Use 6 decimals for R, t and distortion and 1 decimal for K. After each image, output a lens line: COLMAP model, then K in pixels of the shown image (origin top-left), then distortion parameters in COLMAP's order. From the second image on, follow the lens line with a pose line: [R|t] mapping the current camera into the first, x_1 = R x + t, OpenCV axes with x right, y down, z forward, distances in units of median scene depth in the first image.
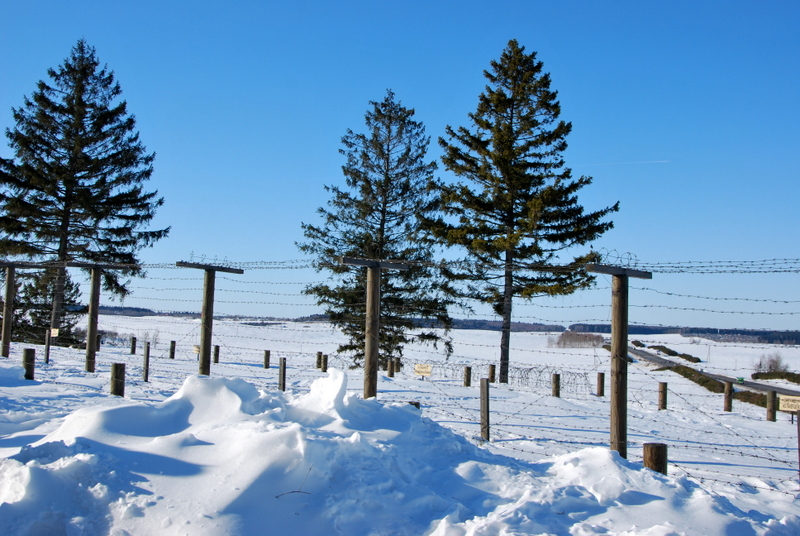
lens RADIAL K [[860.0, 0, 400.3], [0, 860.0, 267.7], [0, 0, 1]] dist [-0.007426, 0.000000]
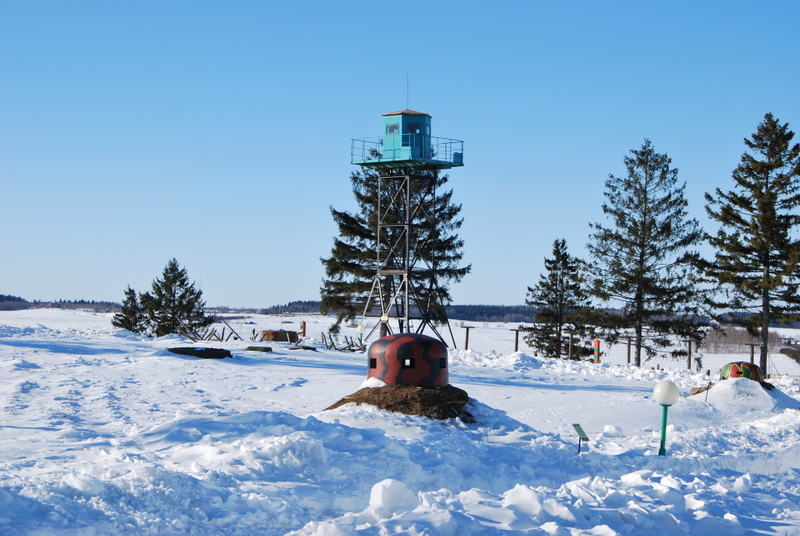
lens RADIAL K [[1558.3, 0, 399.4], [0, 1558.3, 269.2], [0, 0, 1]] dist [0.270977, 0.000000]
pose [[0.999910, -0.011288, 0.007243, -0.364336], [0.010996, 0.999171, 0.039196, -0.121002], [-0.007679, -0.039112, 0.999205, -1.109897]]
